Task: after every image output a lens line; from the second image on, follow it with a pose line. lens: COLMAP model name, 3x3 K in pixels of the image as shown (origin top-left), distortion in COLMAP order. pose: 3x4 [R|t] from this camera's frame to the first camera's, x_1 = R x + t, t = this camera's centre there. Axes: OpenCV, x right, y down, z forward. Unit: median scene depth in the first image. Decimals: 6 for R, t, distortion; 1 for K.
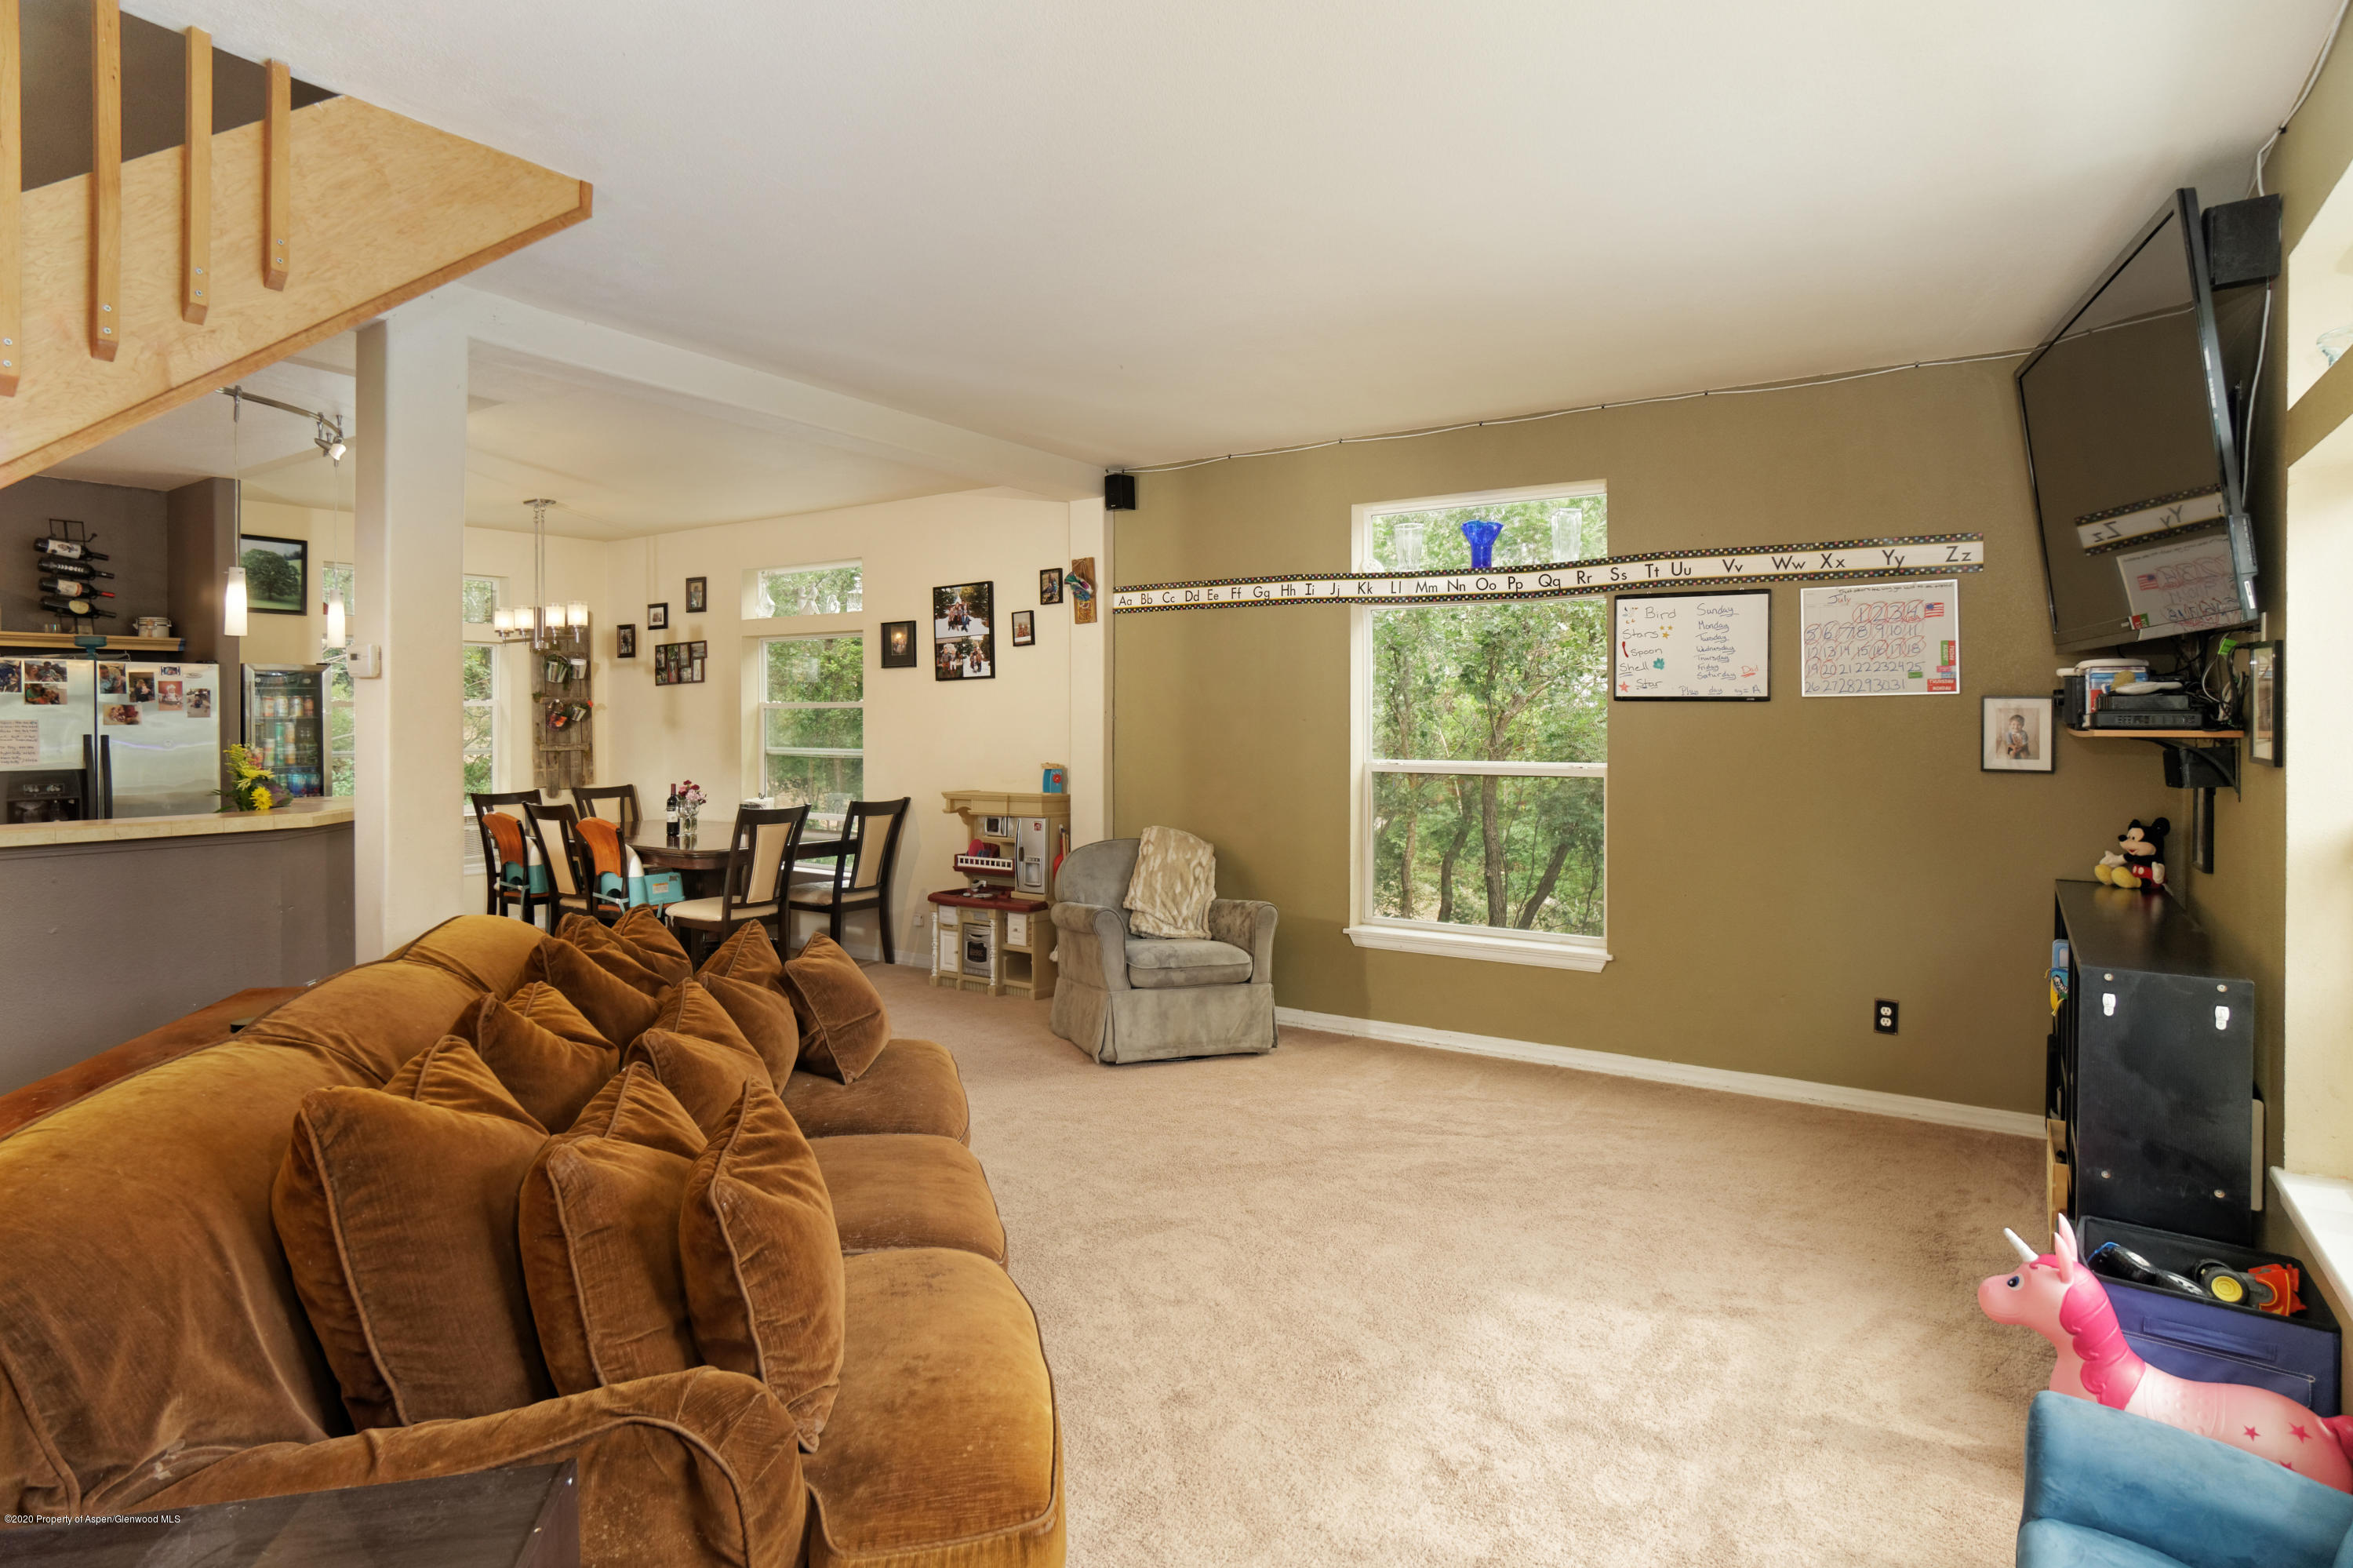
lens RADIAL K [[1239.1, 0, 1178.3], [0, 1239.1, 727.7], [0, 0, 1]] dist [0.000885, 0.000378]
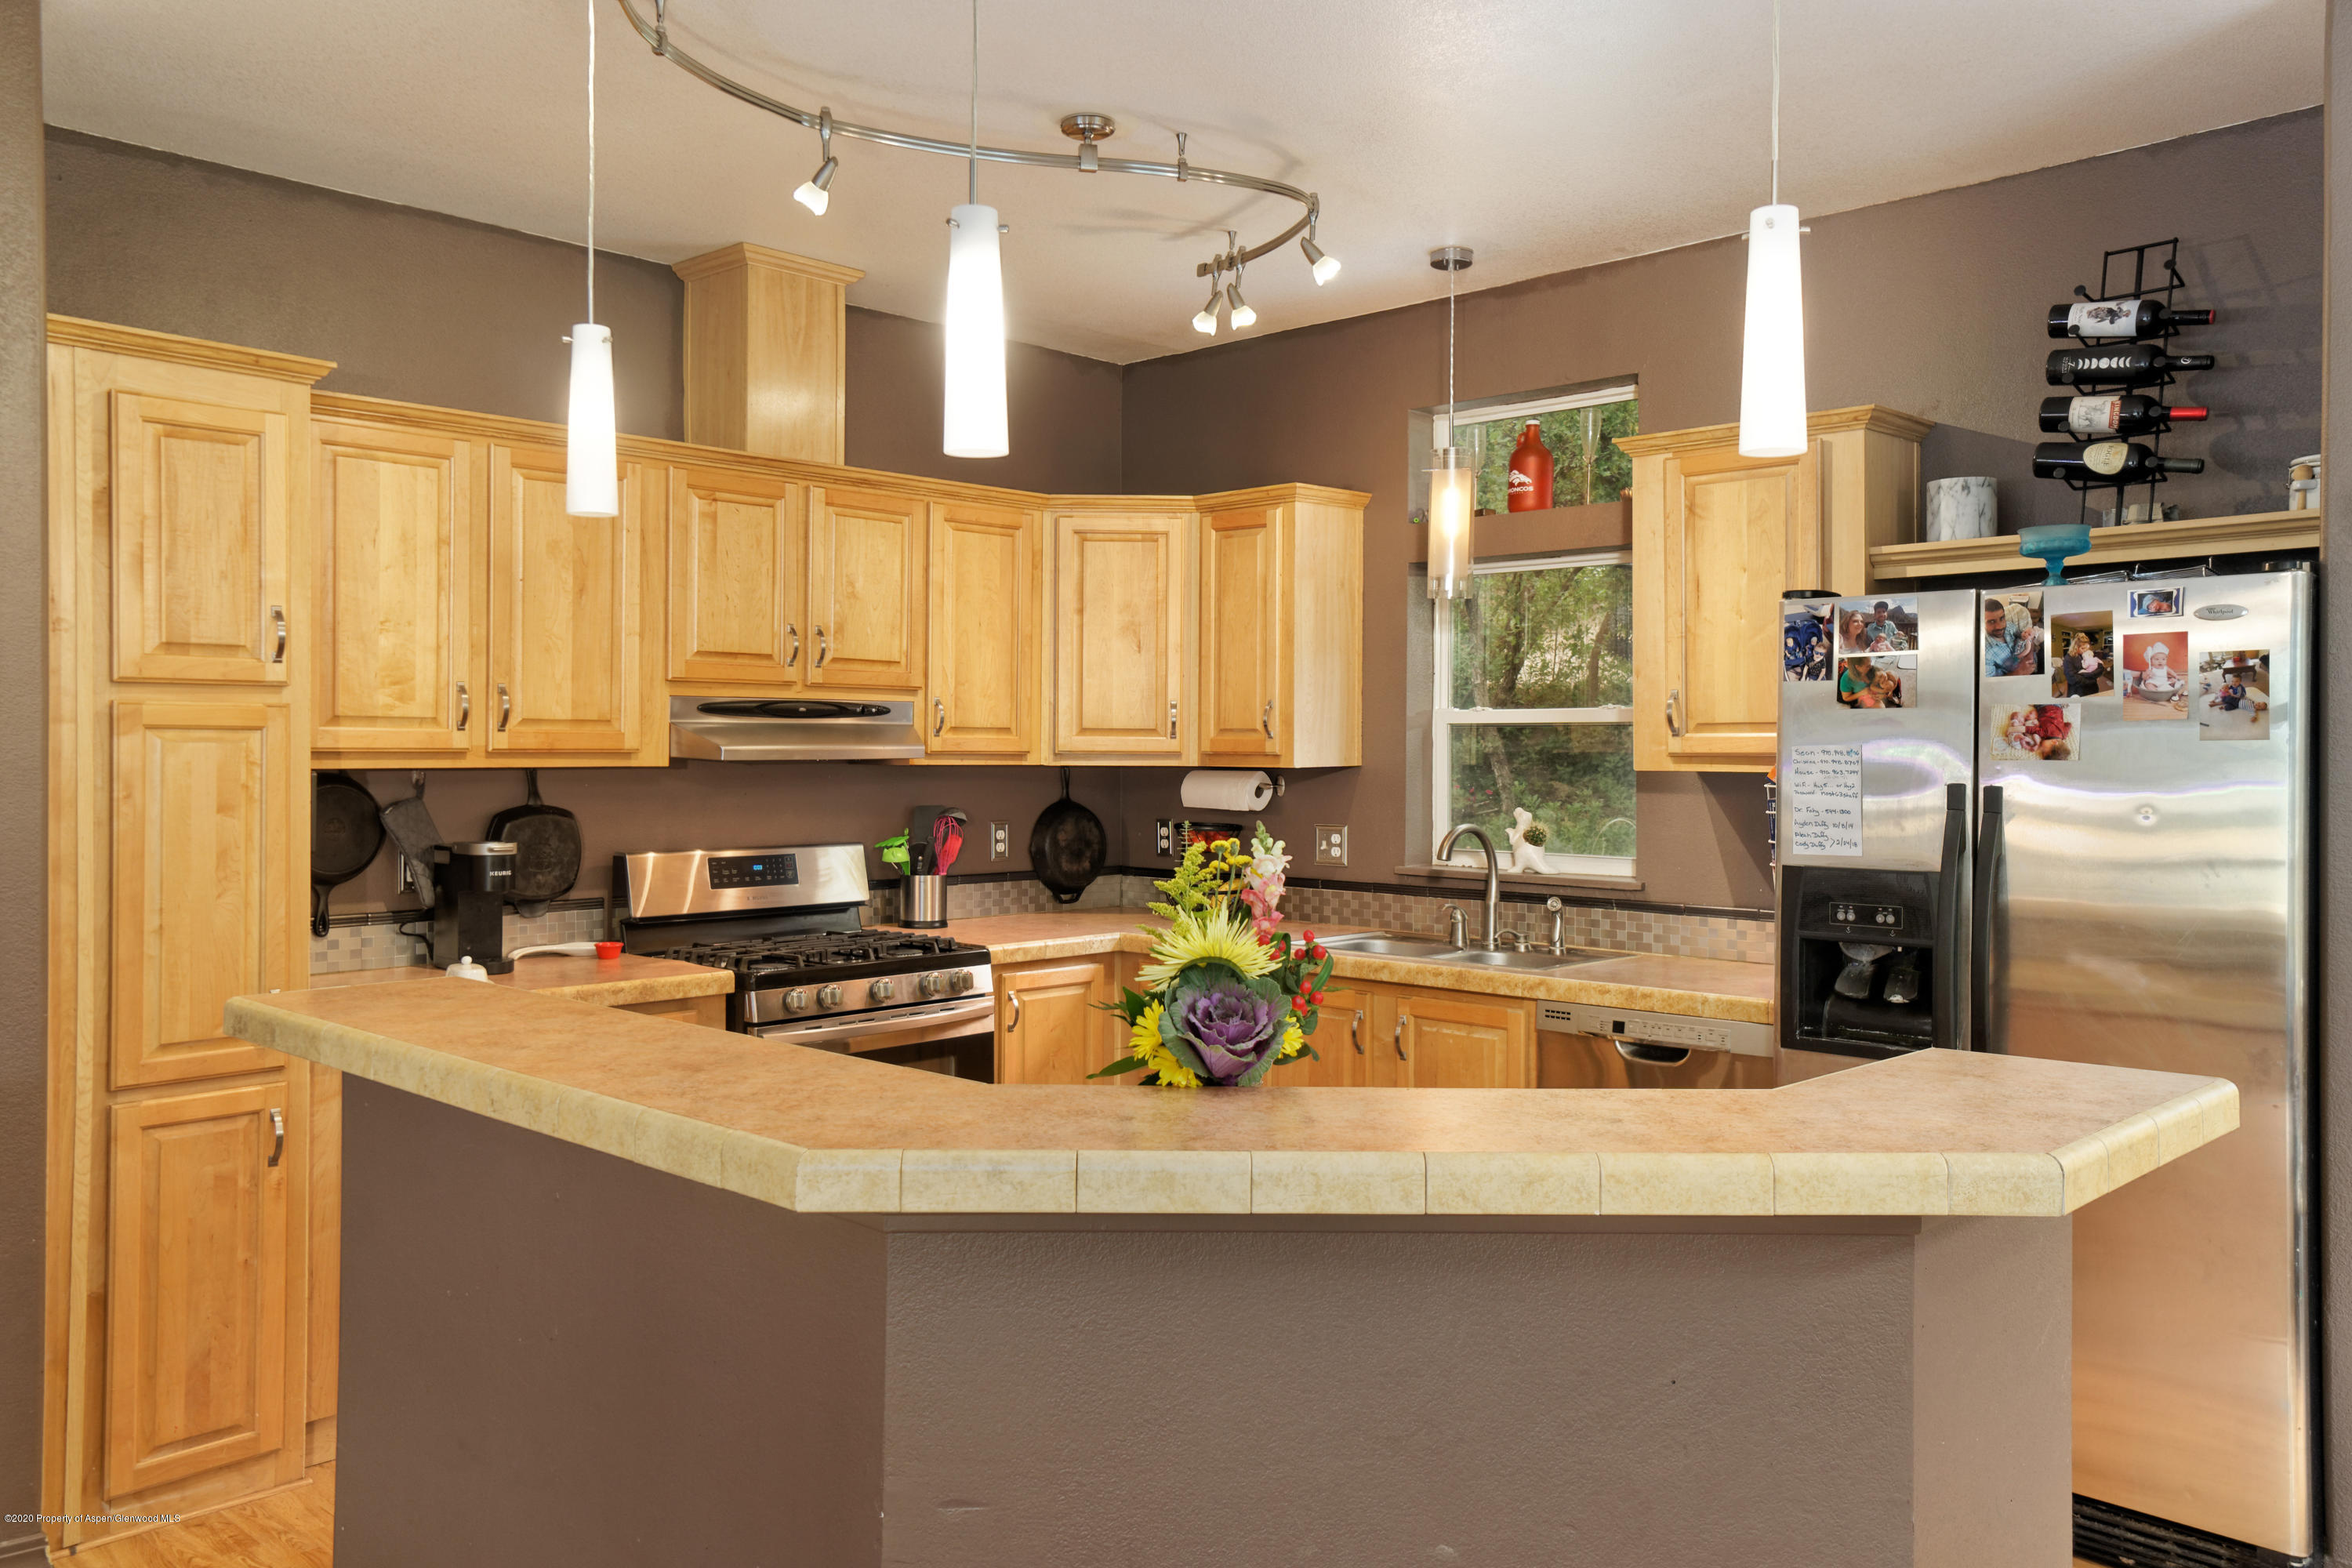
lens RADIAL K [[1749.7, 0, 1176.0], [0, 1749.7, 784.0], [0, 0, 1]] dist [0.016745, 0.000737]
pose [[-0.192461, 0.029486, -0.980862, -0.277772], [-0.005618, 0.999499, 0.031149, -0.009475], [0.981289, 0.011505, -0.192199, 0.821561]]
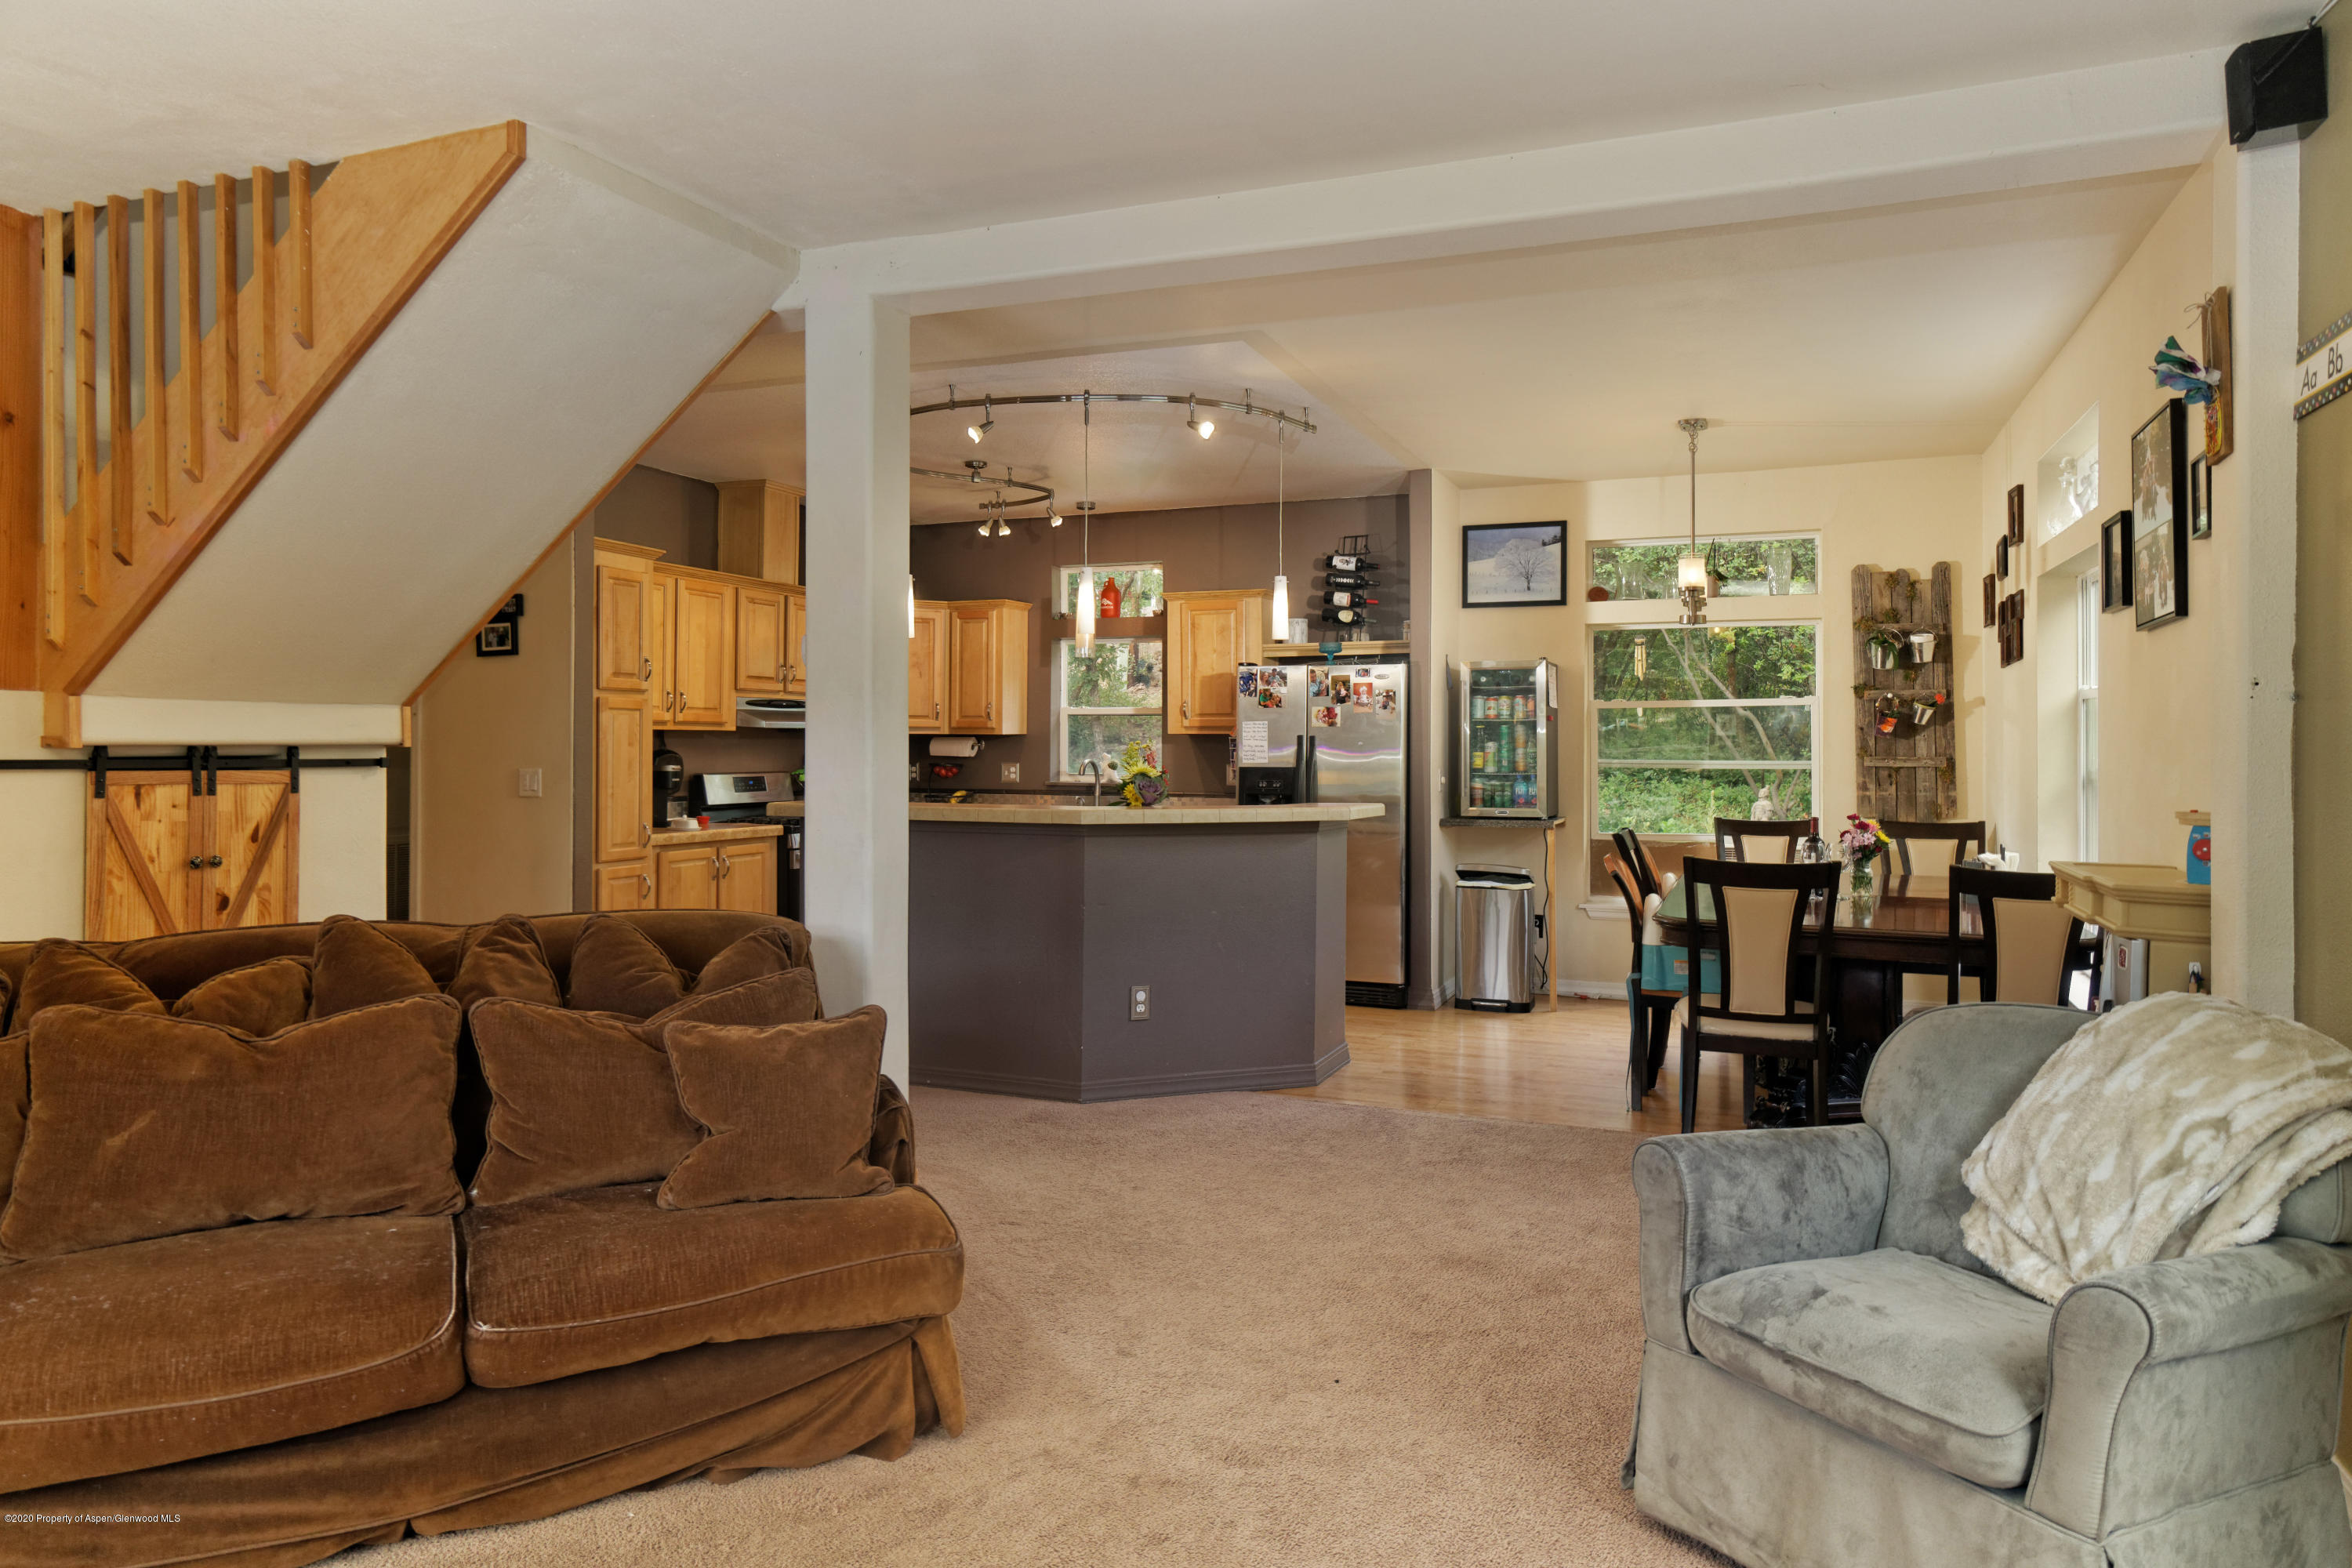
lens RADIAL K [[1485.8, 0, 1176.0], [0, 1485.8, 784.0], [0, 0, 1]] dist [0.001859, 0.001013]
pose [[0.192329, 0.035381, -0.980692, 0.346506], [-0.009568, 0.999370, 0.034178, 0.004715], [0.981284, 0.002810, 0.192547, 0.613051]]
